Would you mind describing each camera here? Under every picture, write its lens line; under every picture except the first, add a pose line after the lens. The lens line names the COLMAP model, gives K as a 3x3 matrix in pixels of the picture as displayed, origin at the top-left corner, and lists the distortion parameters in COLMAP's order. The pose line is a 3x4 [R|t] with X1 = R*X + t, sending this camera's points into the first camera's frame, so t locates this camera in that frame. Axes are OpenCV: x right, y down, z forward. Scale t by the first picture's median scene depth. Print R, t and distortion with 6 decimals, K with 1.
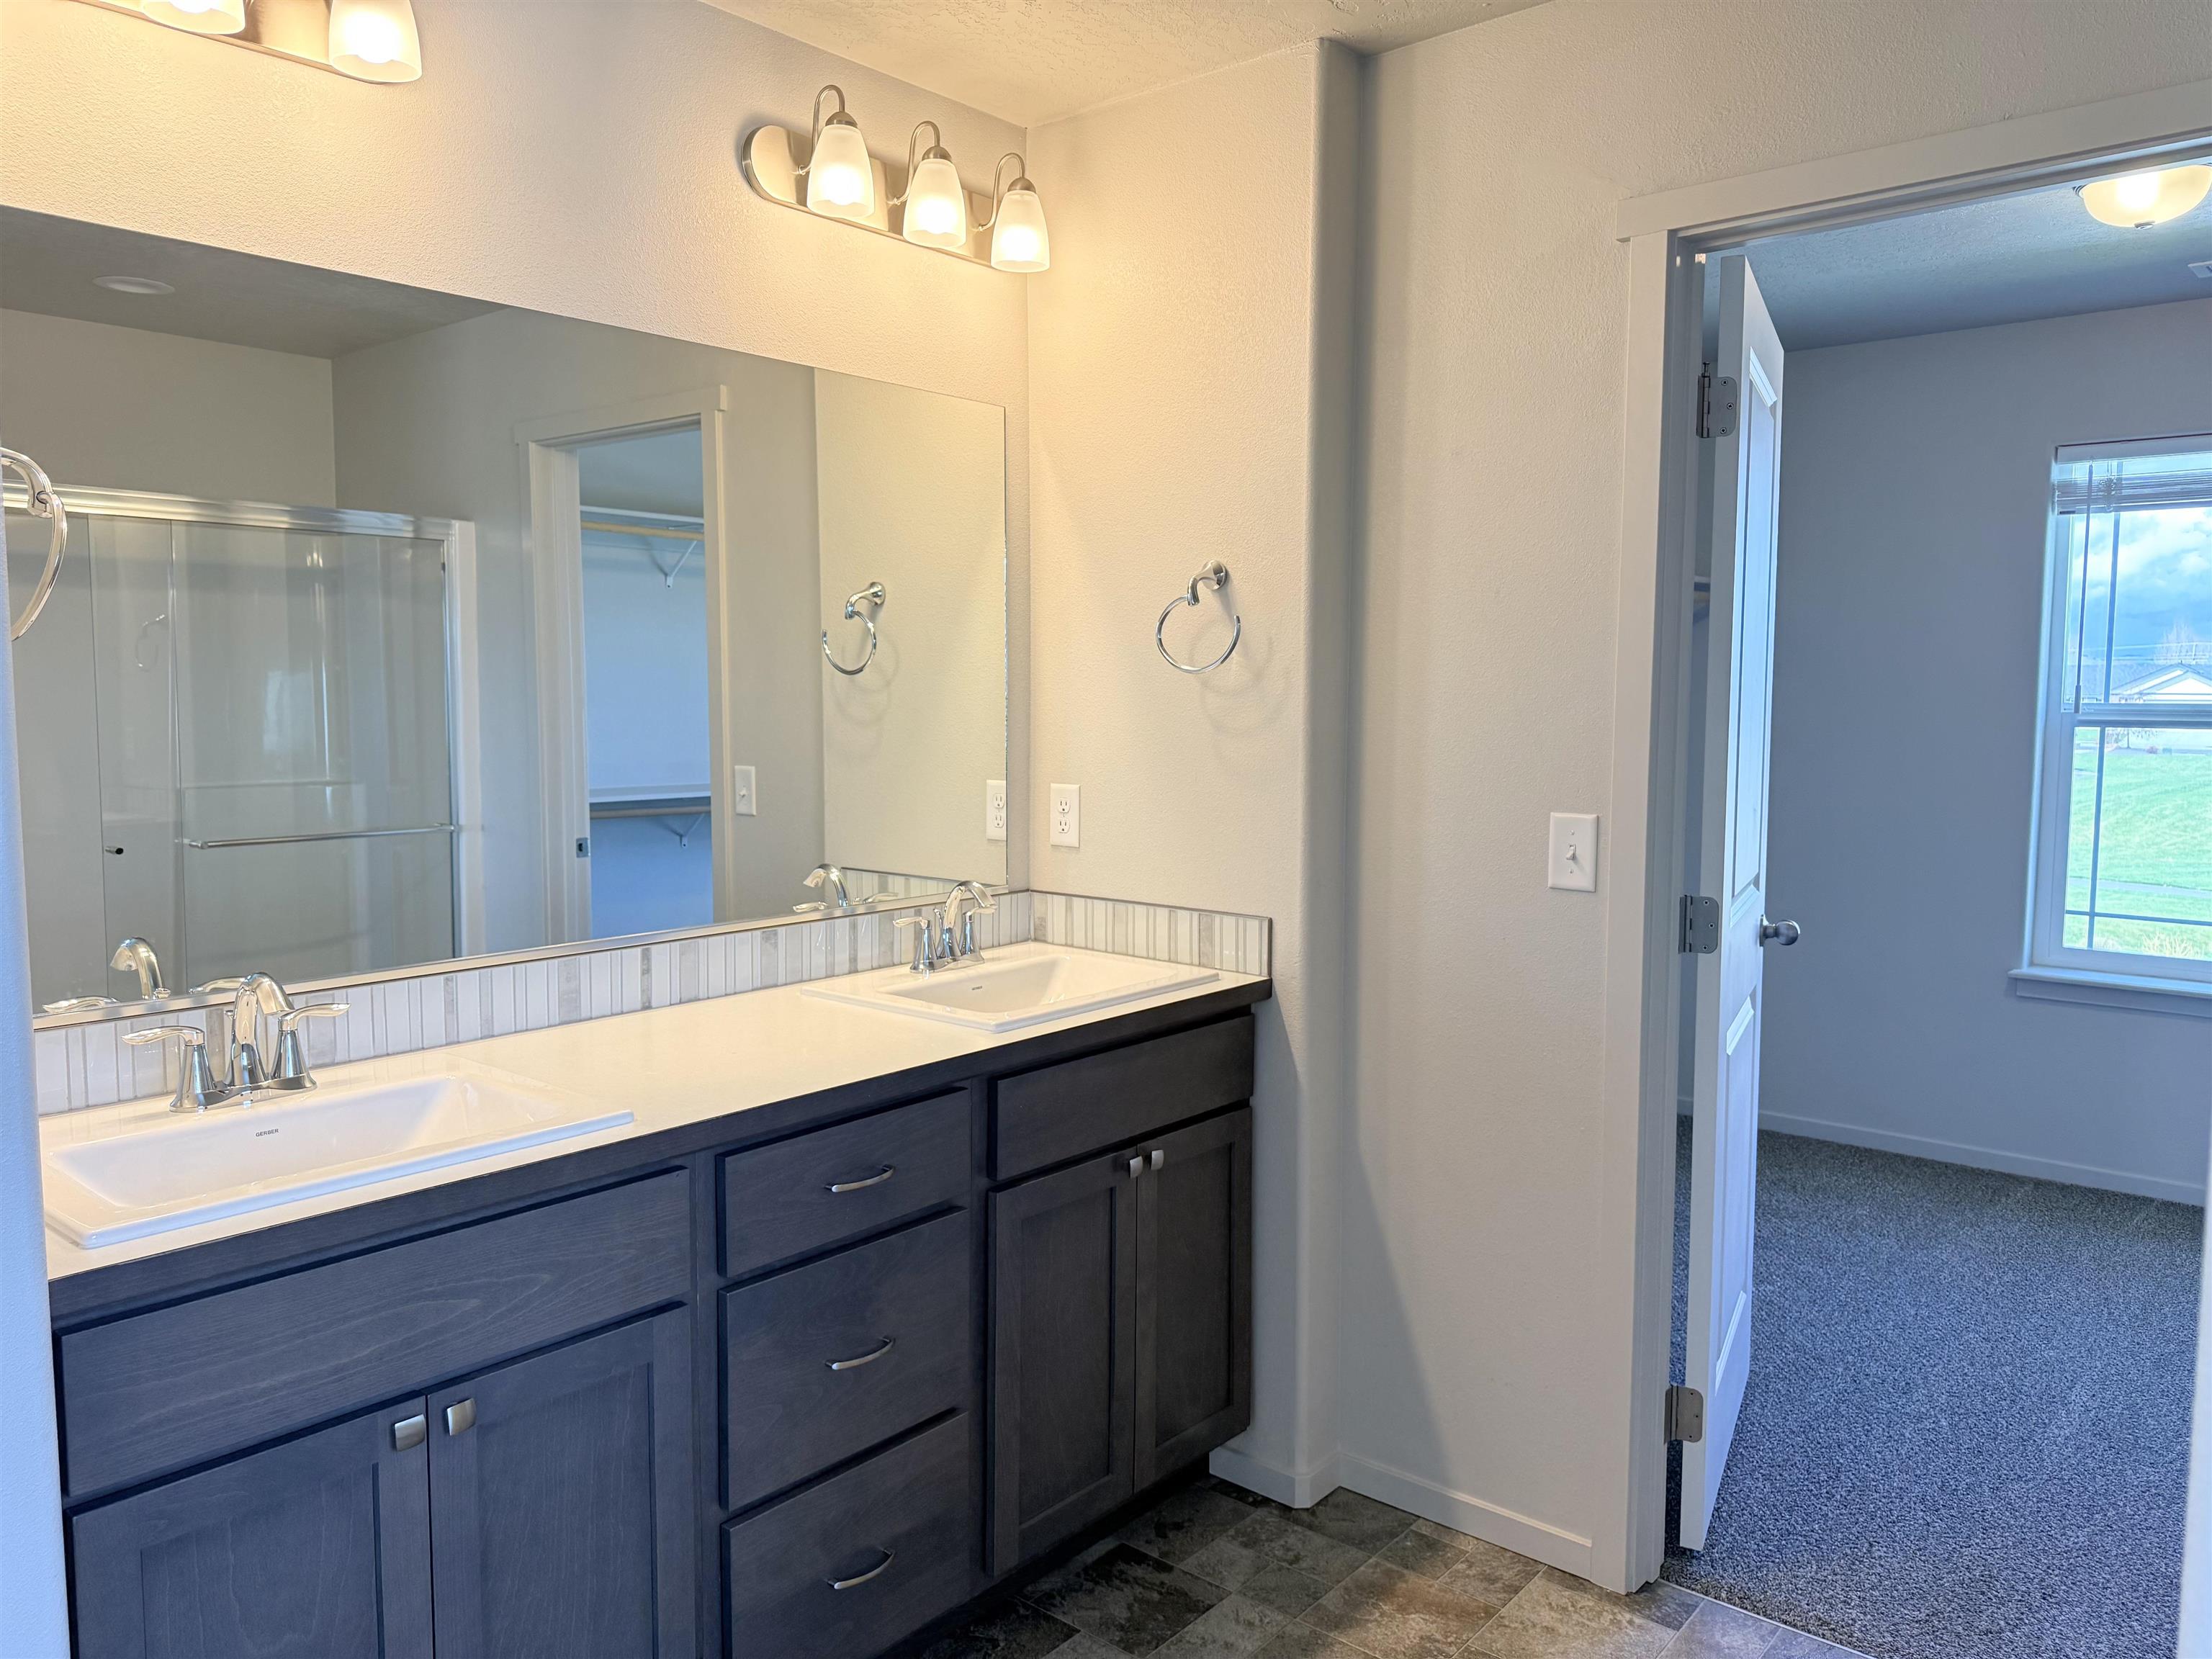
lens RADIAL K [[1563.8, 0, 1101.4], [0, 1563.8, 823.6], [0, 0, 1]] dist [0.003272, 0.001446]
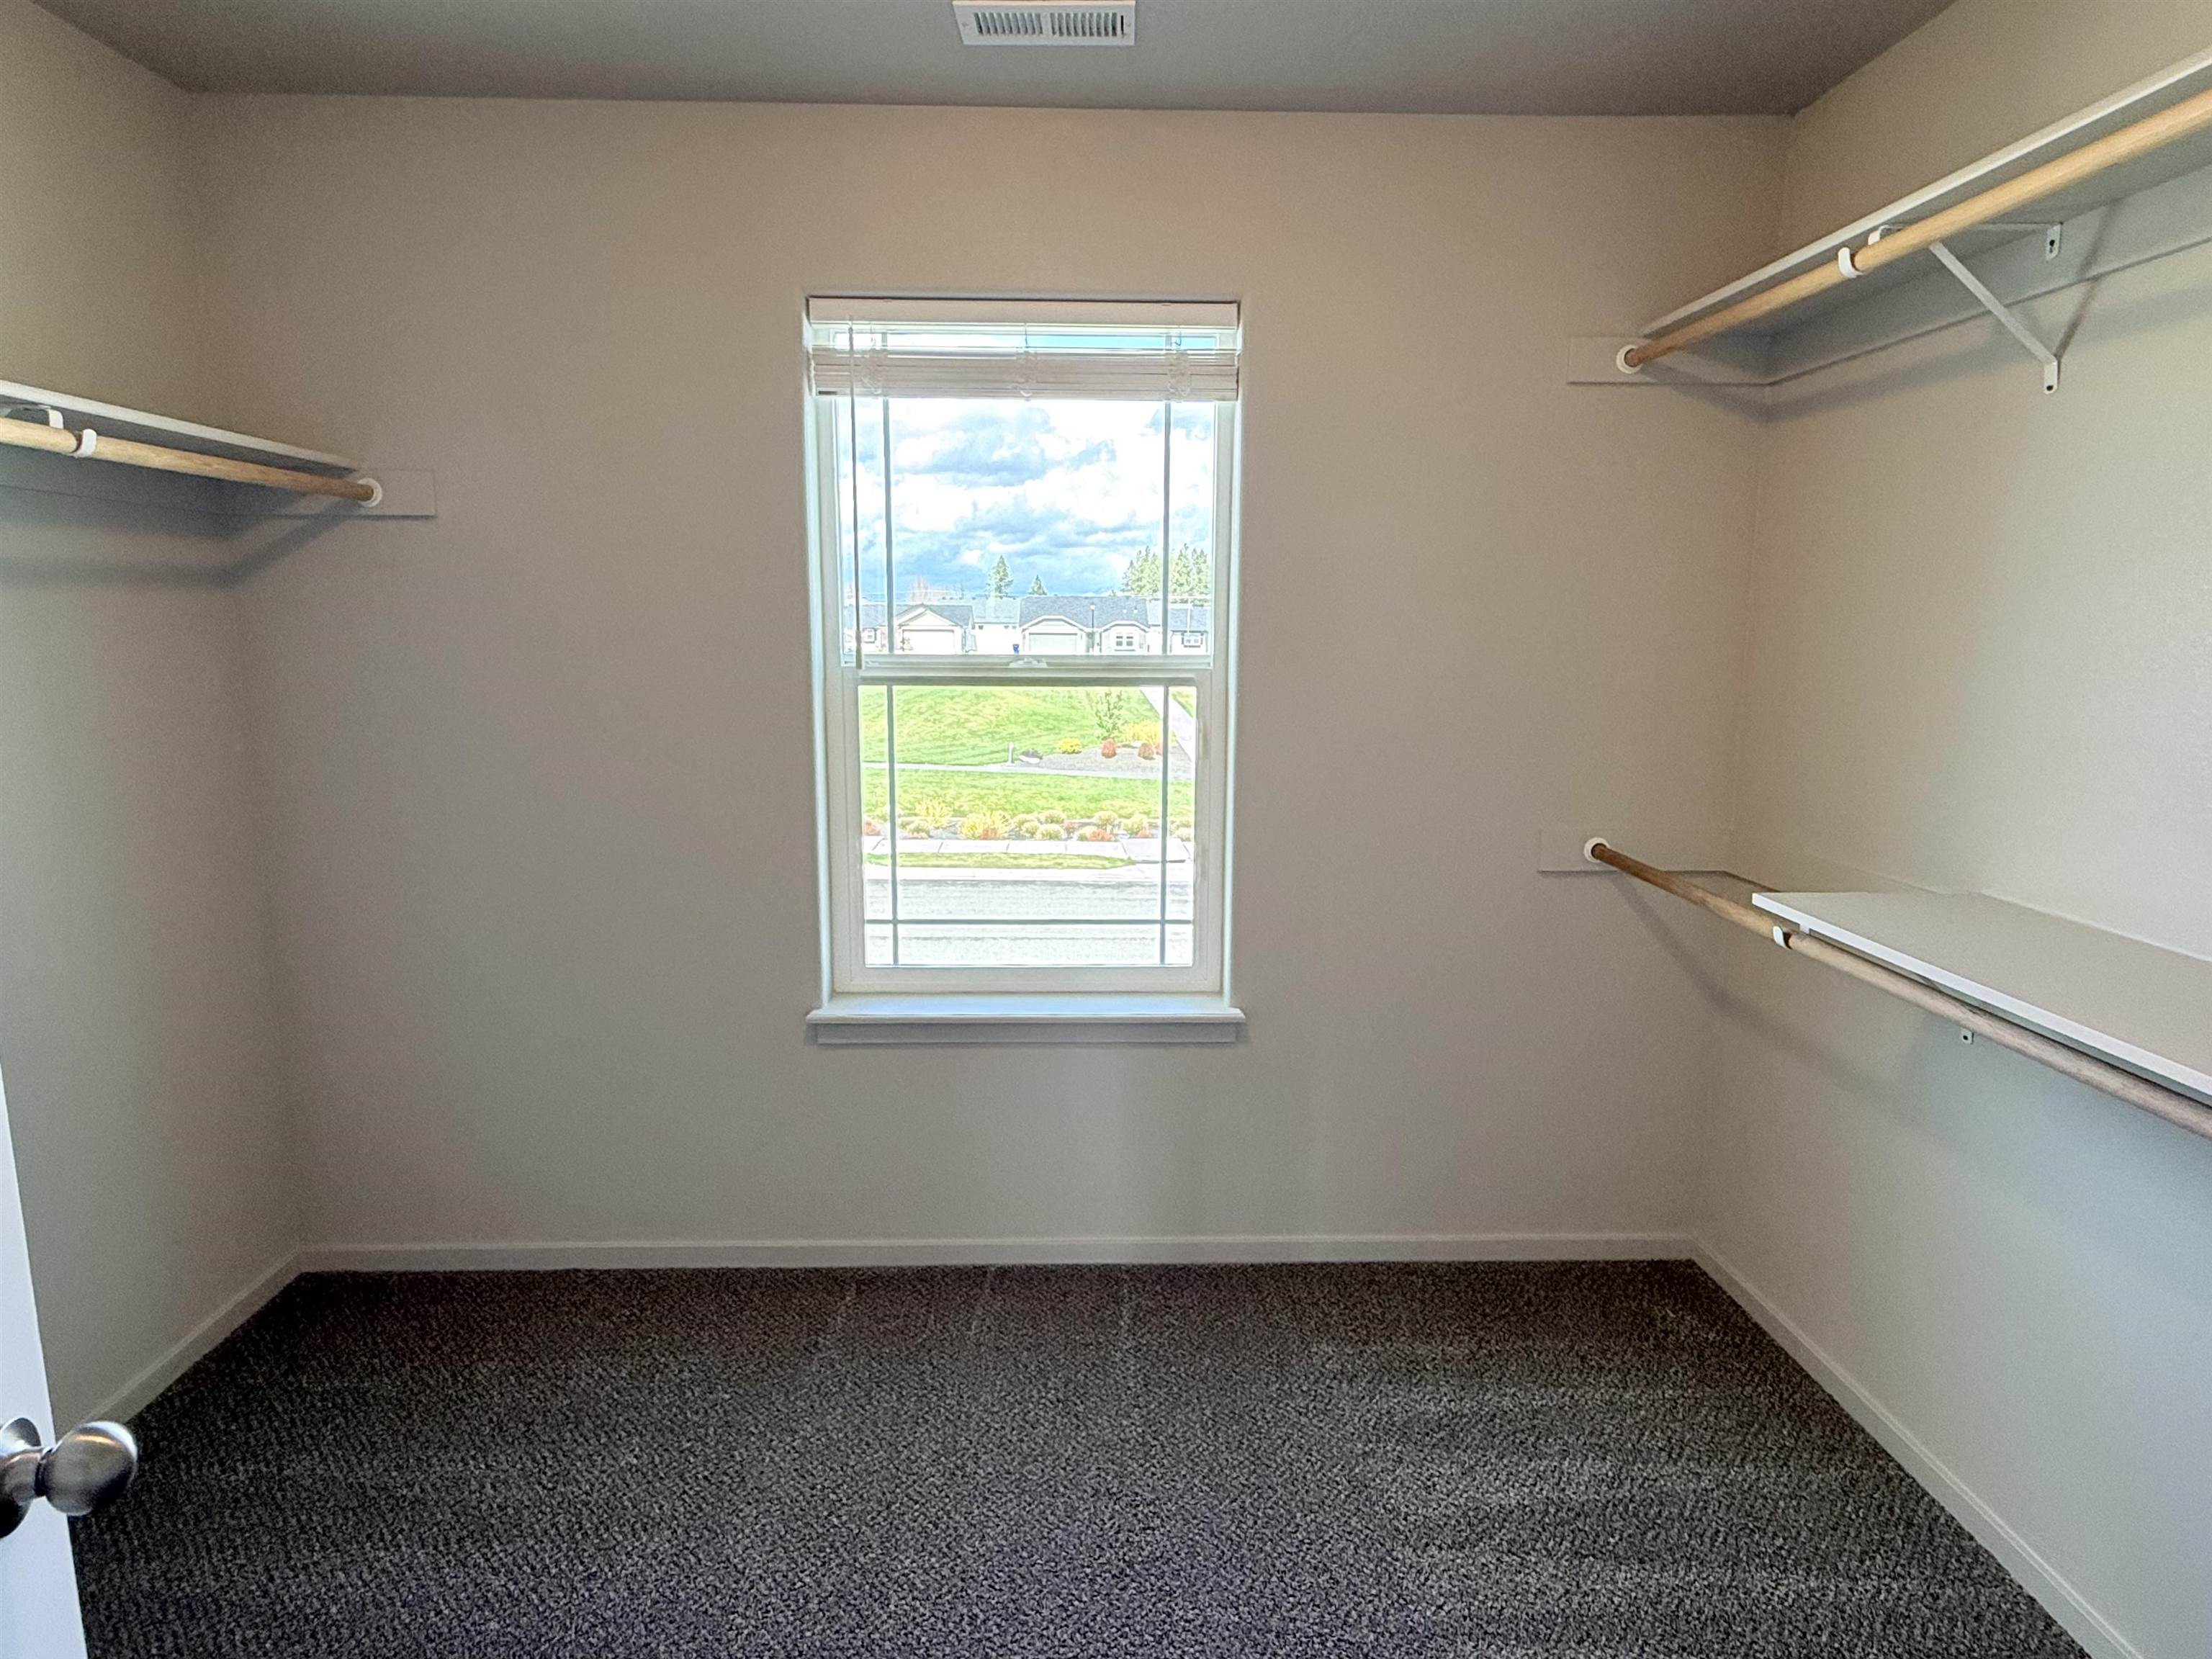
lens RADIAL K [[1197.9, 0, 1102.9], [0, 1197.9, 801.4], [0, 0, 1]] dist [-0.015571, -0.000197]
pose [[0.730544, -0.101090, 0.675341, 0.314786], [0.057089, 0.994561, 0.087118, -0.050496], [-0.680475, -0.025088, 0.732342, 0.499565]]
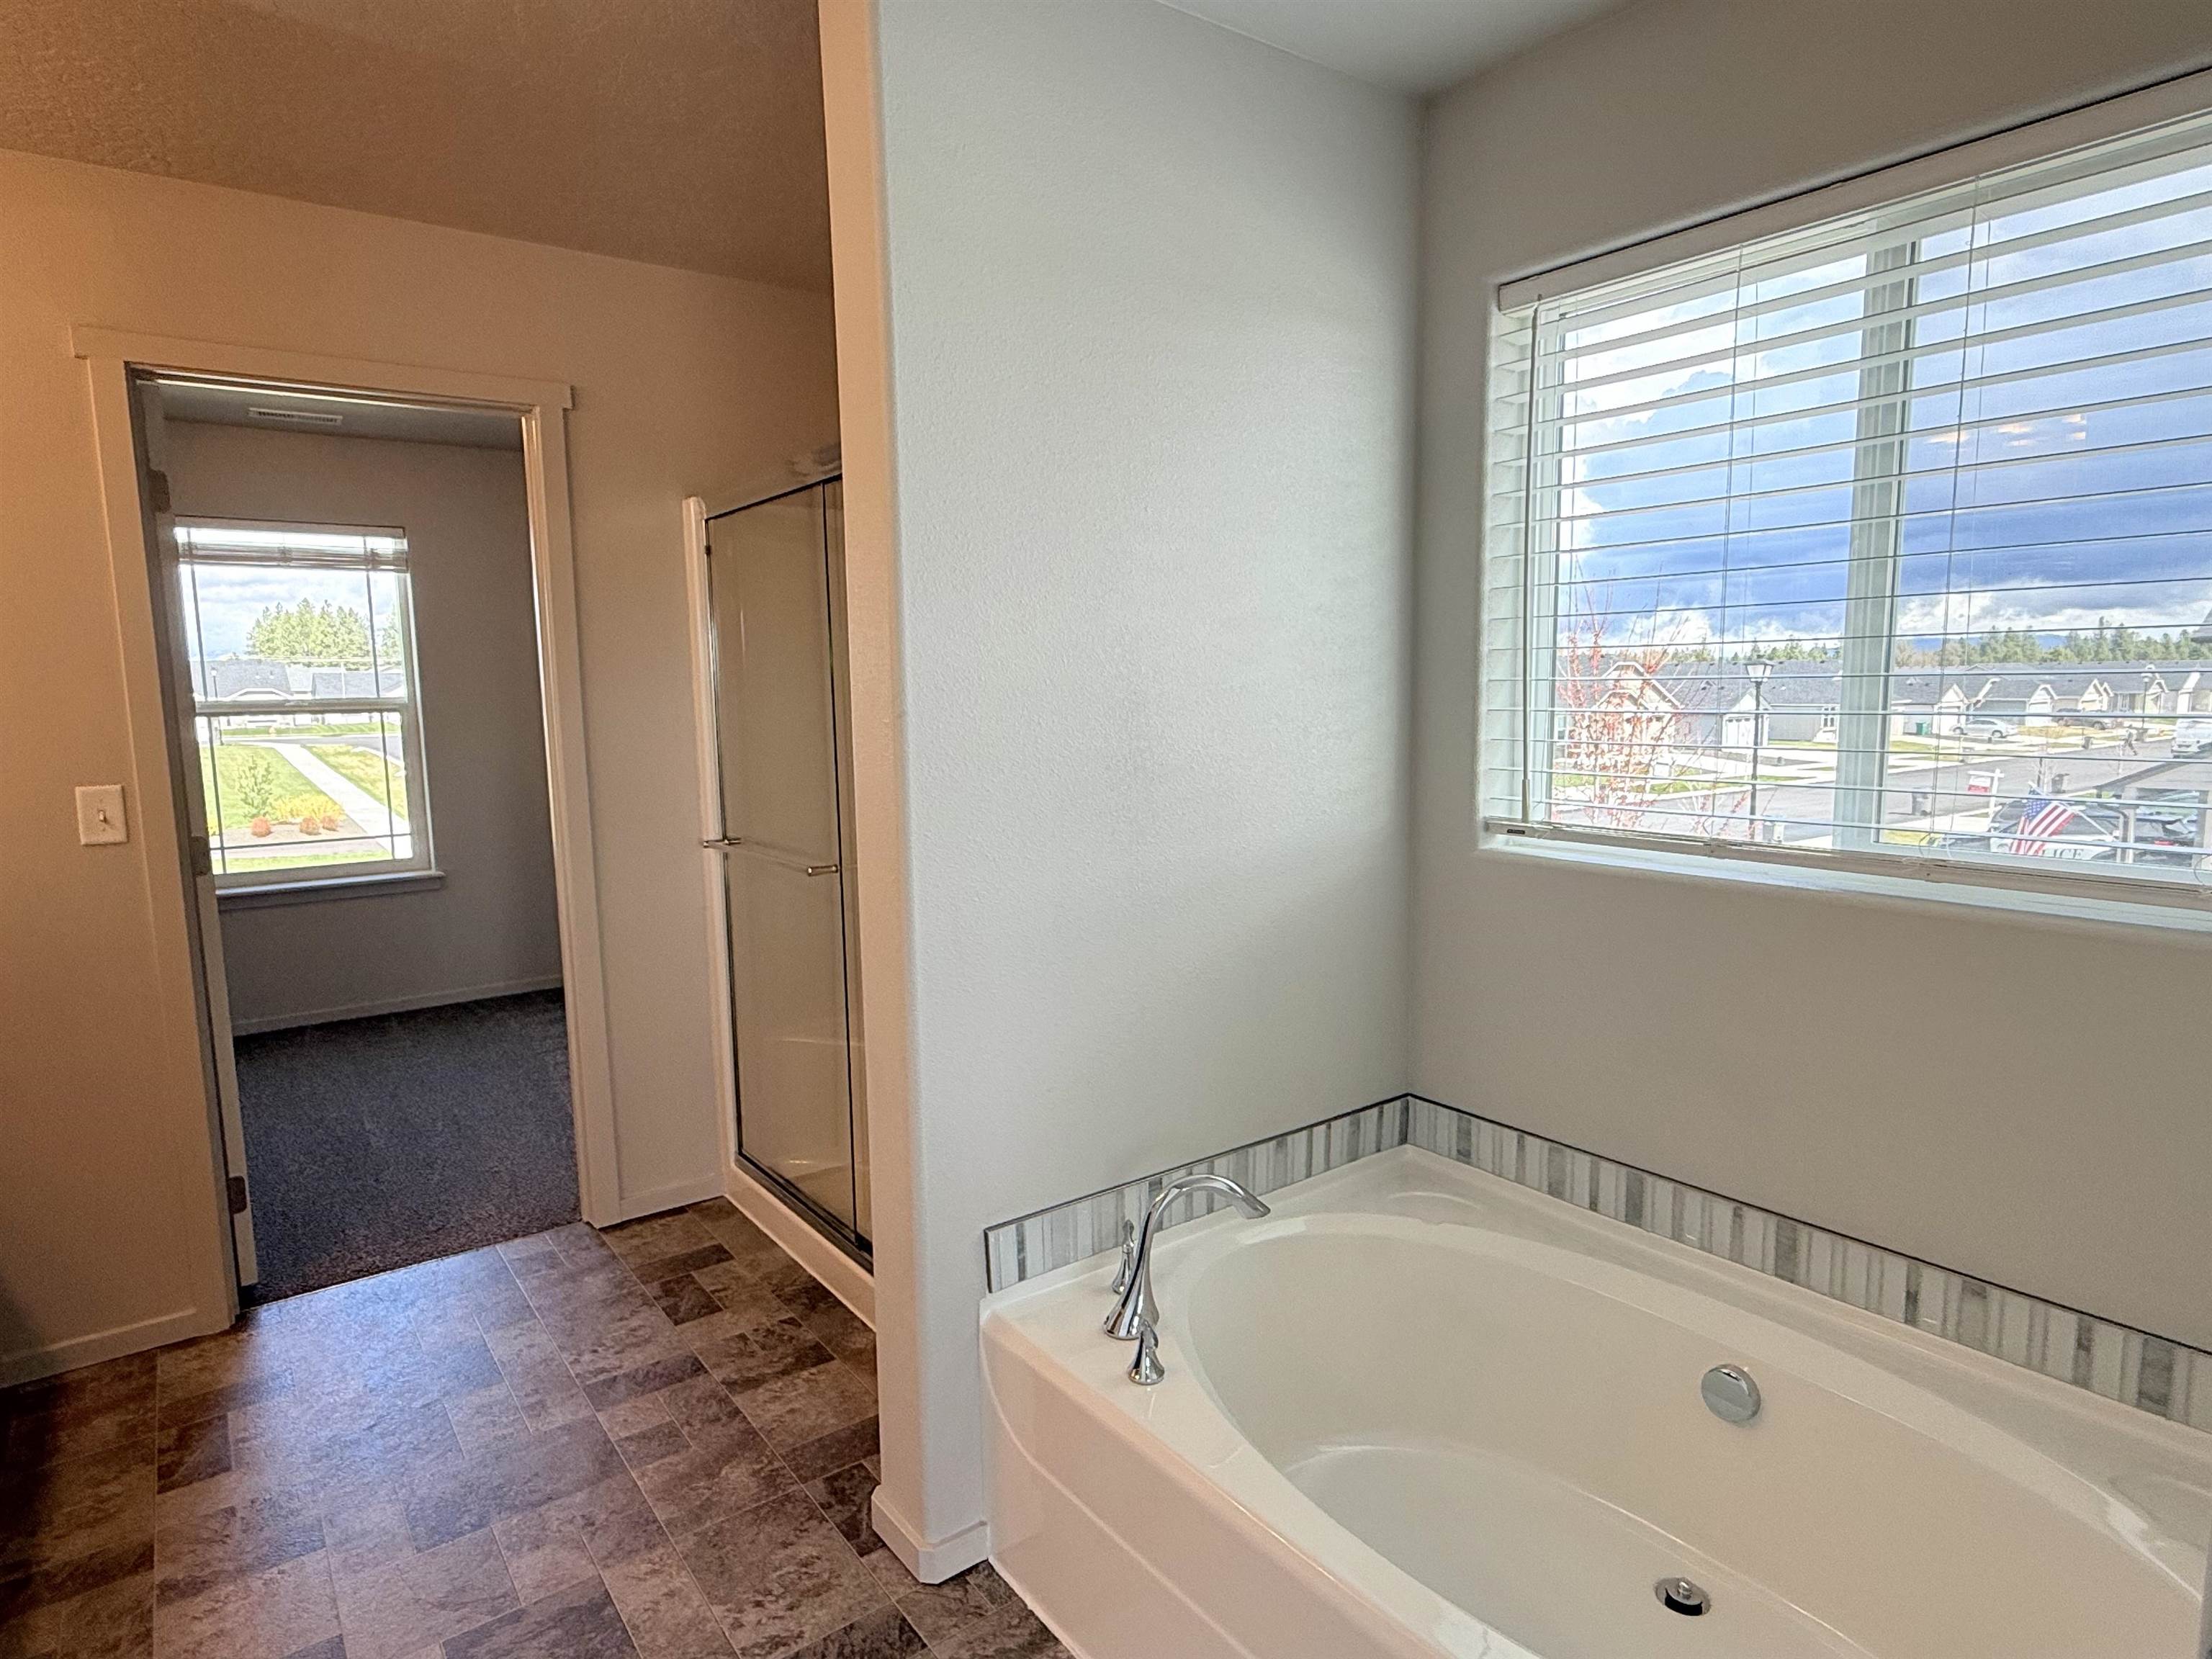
lens RADIAL K [[1272.2, 0, 1111.1], [0, 1272.2, 859.6], [0, 0, 1]] dist [0.005226, 0.001273]
pose [[0.202110, -0.143884, 0.968736, -0.339777], [0.100045, 0.987008, 0.125725, 0.002675], [-0.974239, 0.071507, 0.213879, -0.037975]]
